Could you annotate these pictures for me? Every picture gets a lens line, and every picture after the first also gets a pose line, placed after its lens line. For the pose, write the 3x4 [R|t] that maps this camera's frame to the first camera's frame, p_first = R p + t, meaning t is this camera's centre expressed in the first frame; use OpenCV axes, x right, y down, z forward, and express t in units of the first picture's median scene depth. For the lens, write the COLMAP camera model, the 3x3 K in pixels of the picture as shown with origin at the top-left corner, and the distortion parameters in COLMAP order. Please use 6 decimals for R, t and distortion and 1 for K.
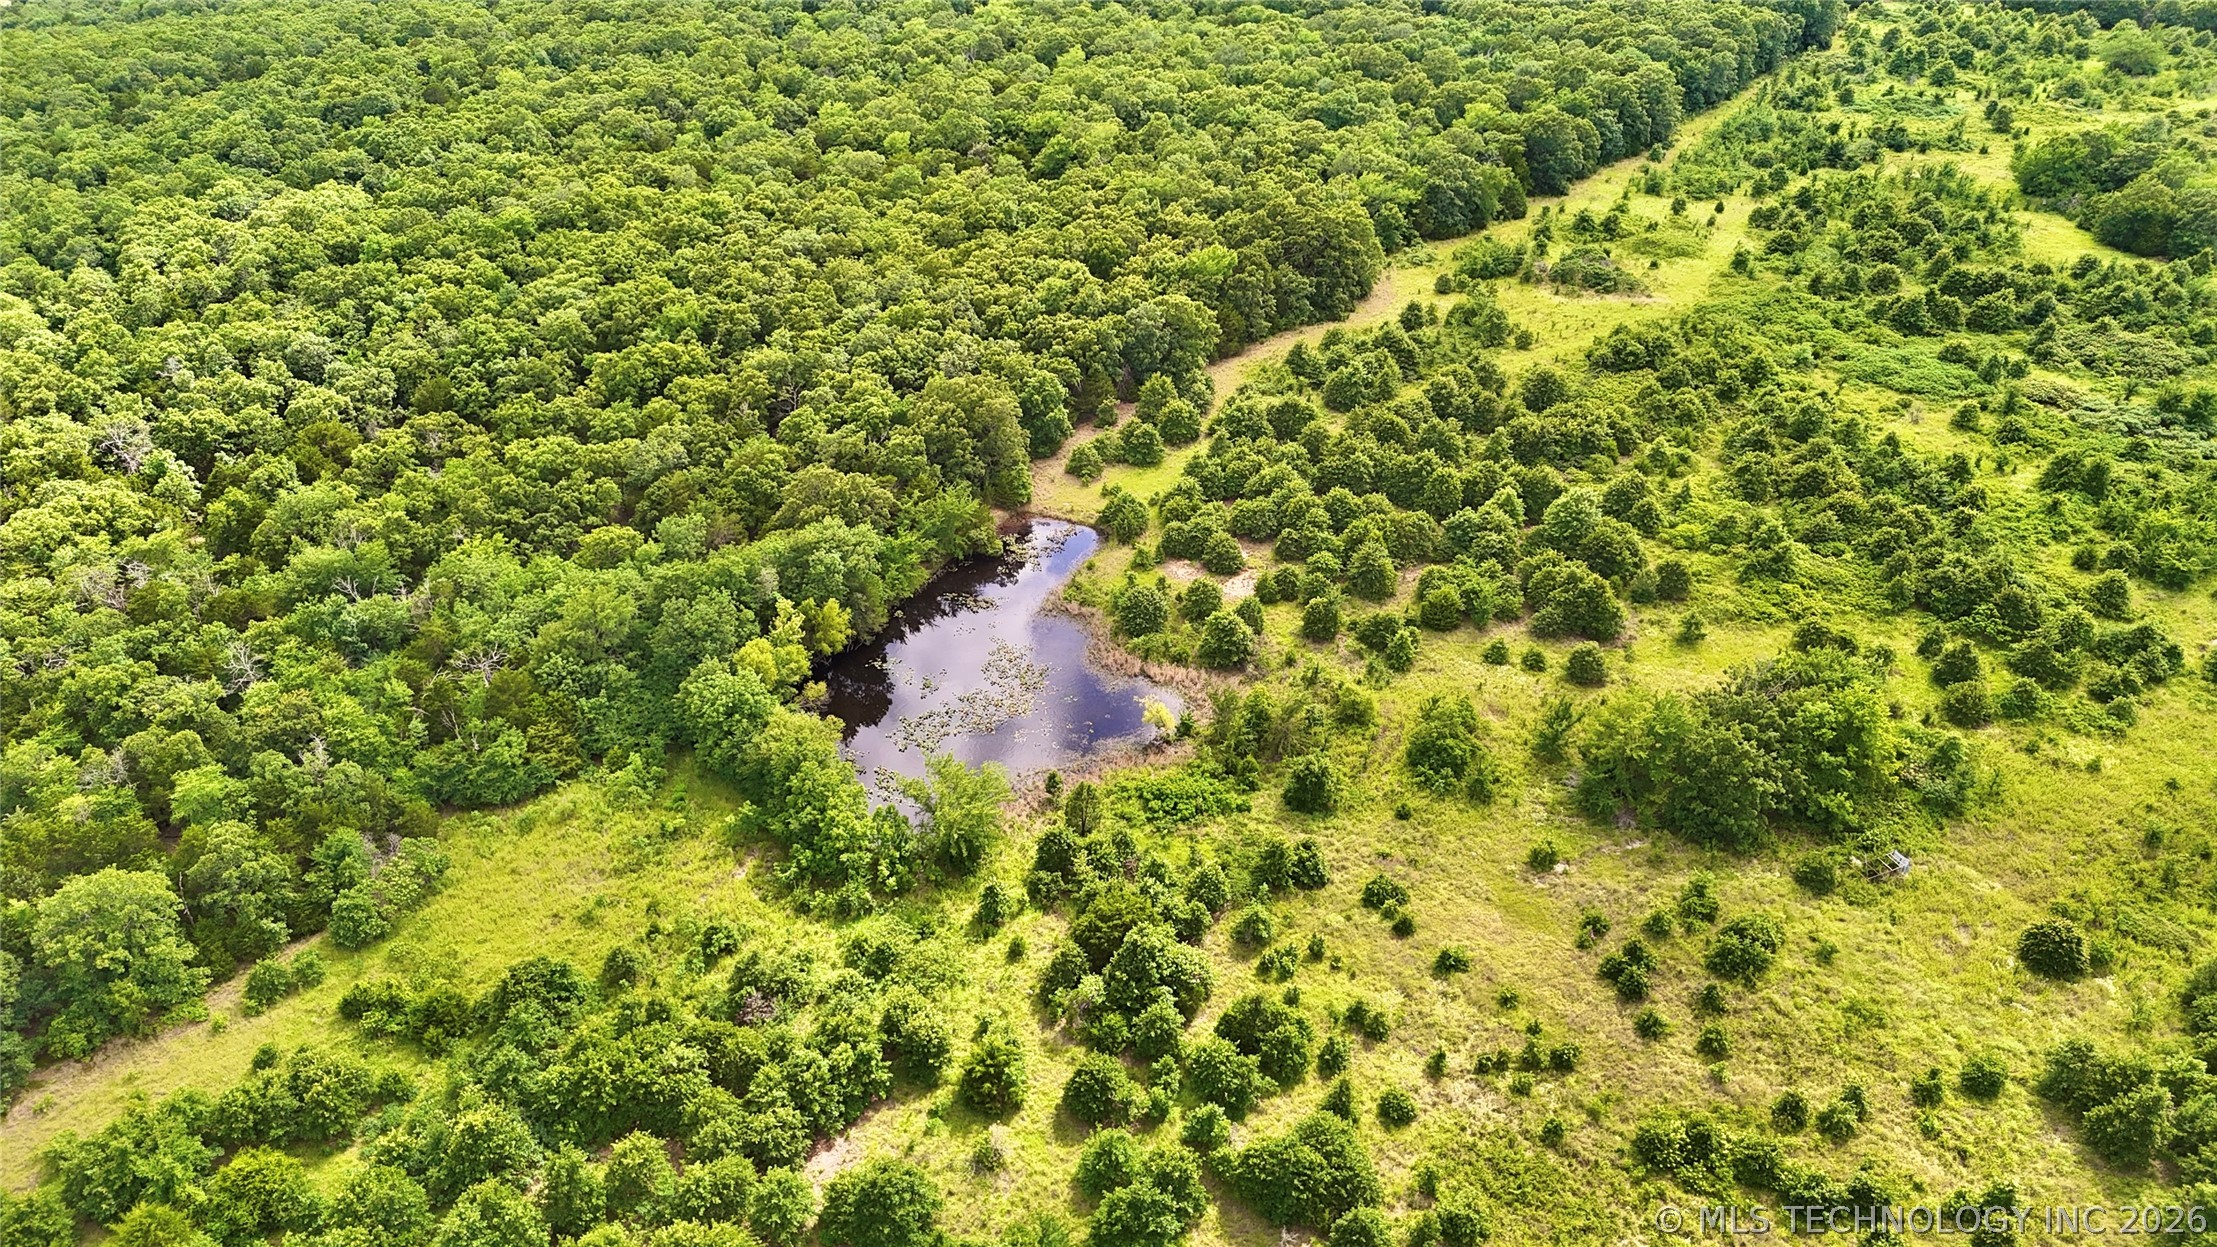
lens RADIAL K [[1630.4, 0, 1108.5], [0, 1630.4, 623.5], [0, 0, 1]] dist [0.071096, -0.073821]
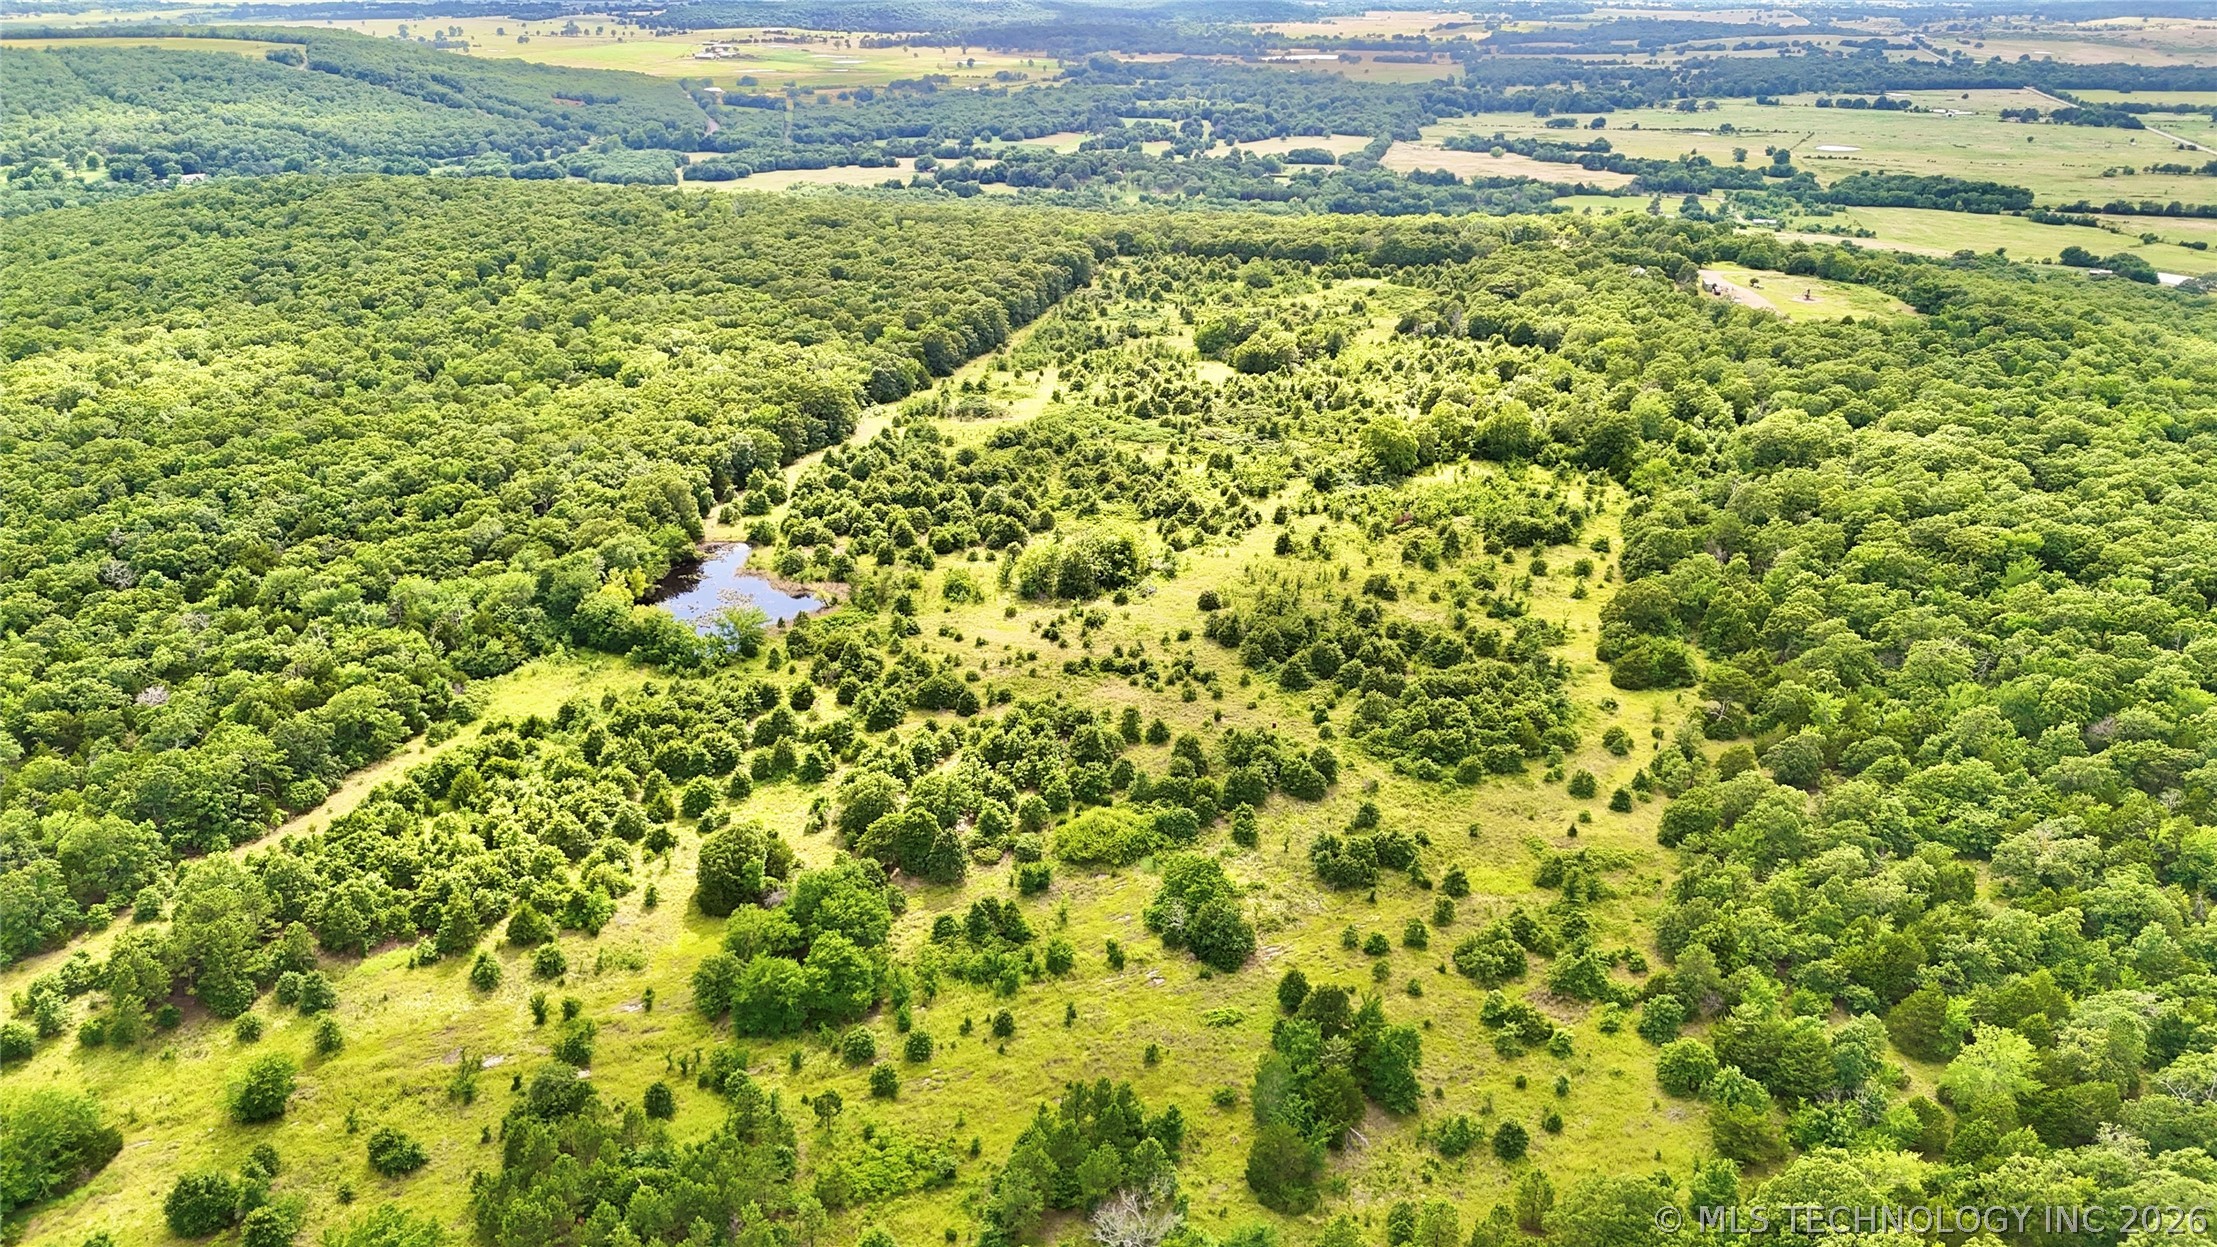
lens RADIAL K [[1630.4, 0, 1108.5], [0, 1630.4, 623.5], [0, 0, 1]] dist [0.071096, -0.073821]
pose [[0.925861, -0.141927, 0.350198, -0.203256], [0.196107, 0.972676, -0.124270, 0.236566], [-0.322992, 0.183733, 0.928396, -0.572458]]
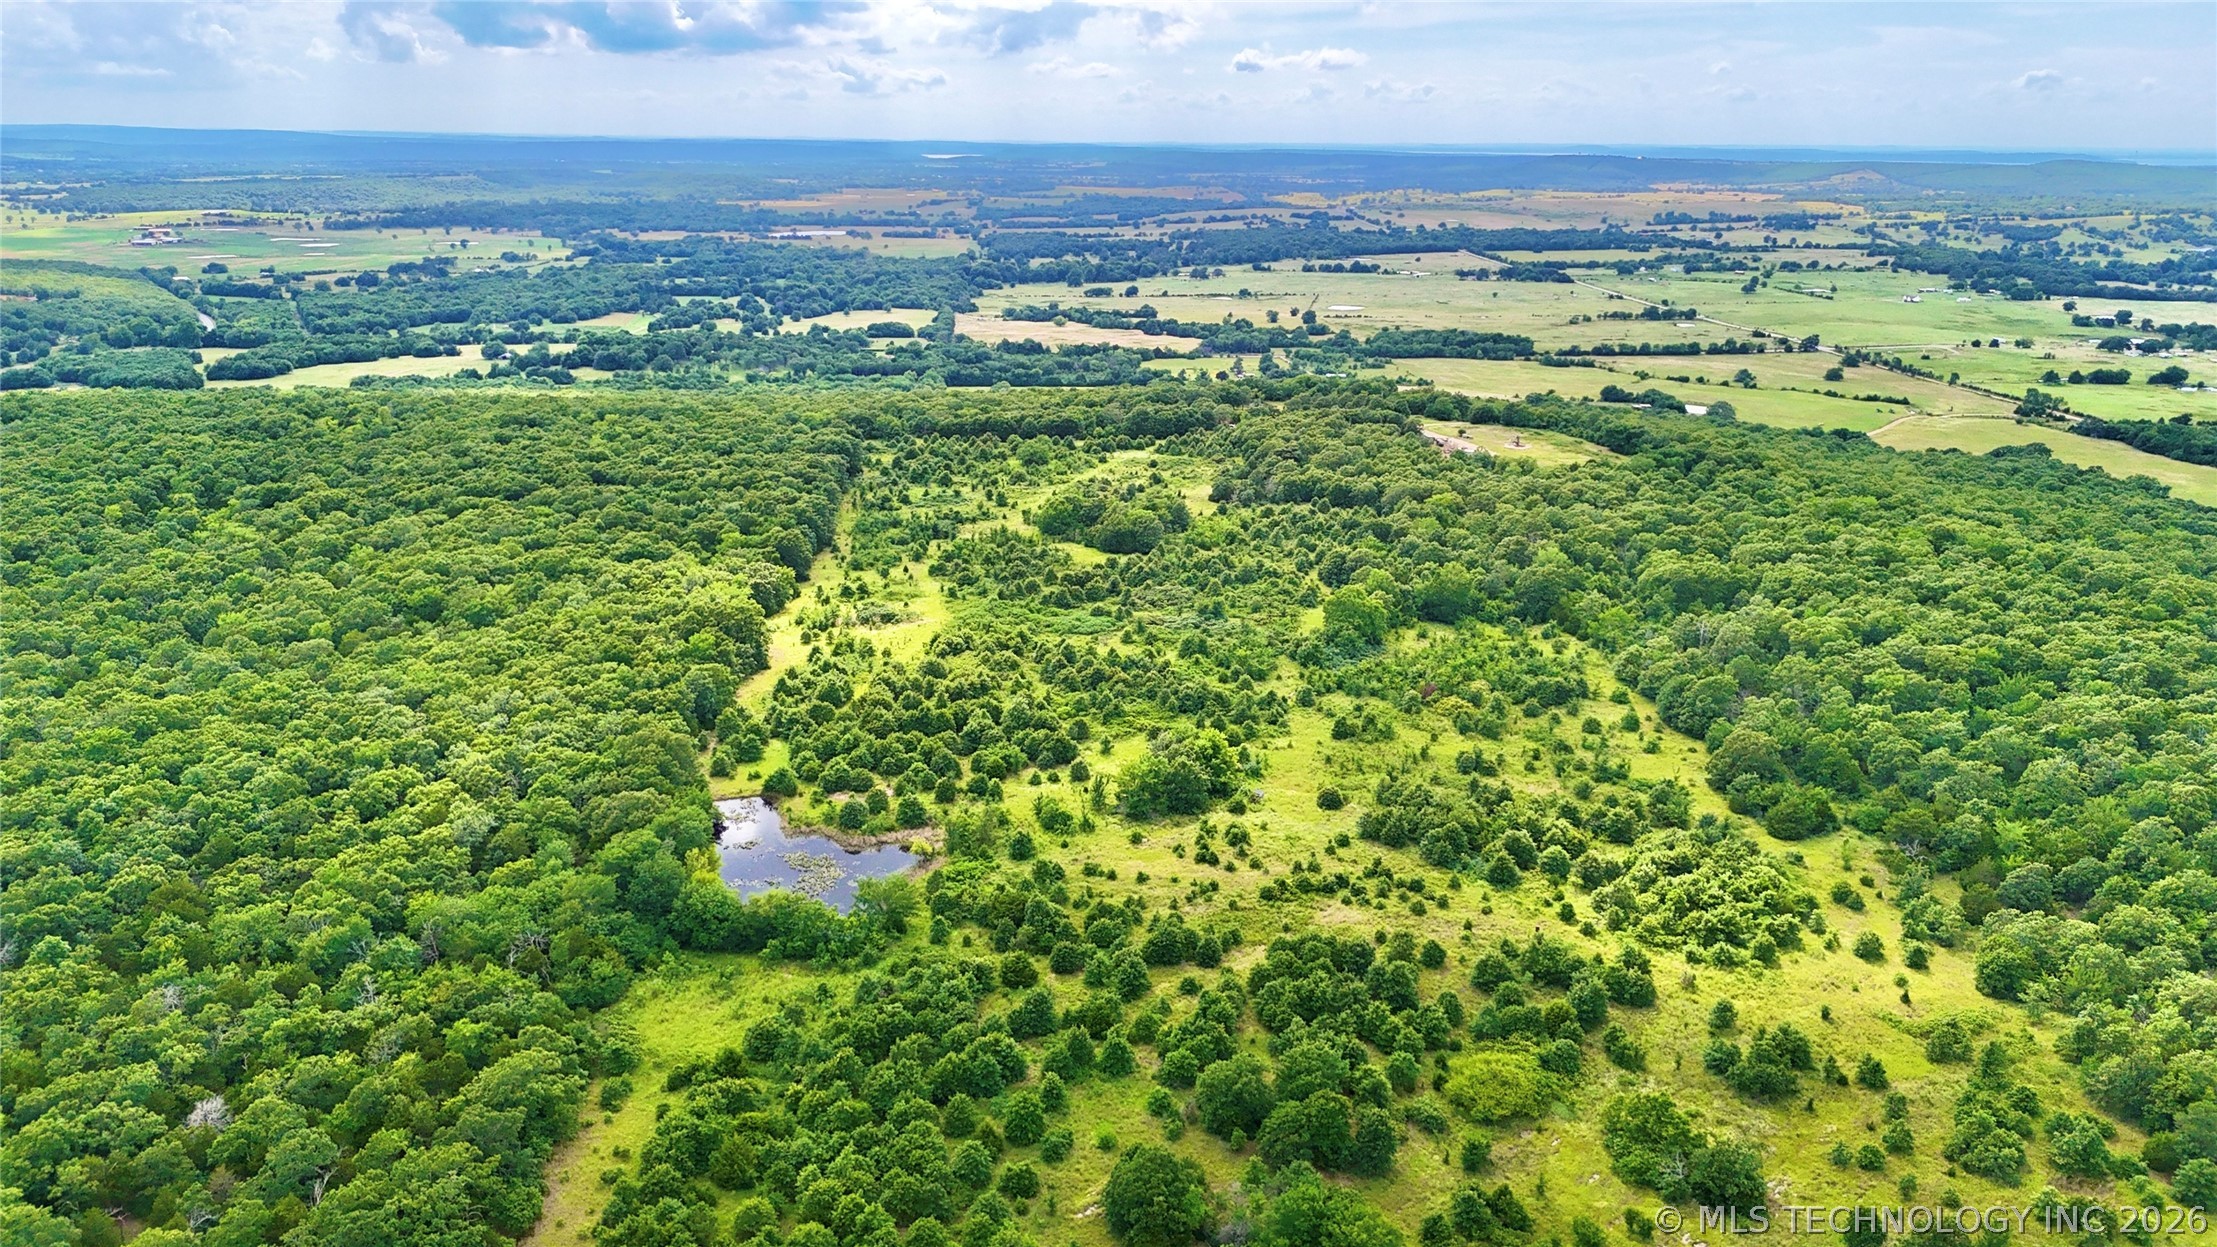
lens RADIAL K [[1622.8, 0, 1107.6], [0, 1622.8, 620.1], [0, 0, 1]] dist [0.114224, -0.170660]
pose [[0.760182, -0.185378, 0.622702, -0.500611], [0.338882, 0.930862, -0.136583, 0.078952], [-0.554330, 0.314851, 0.770446, -0.323931]]
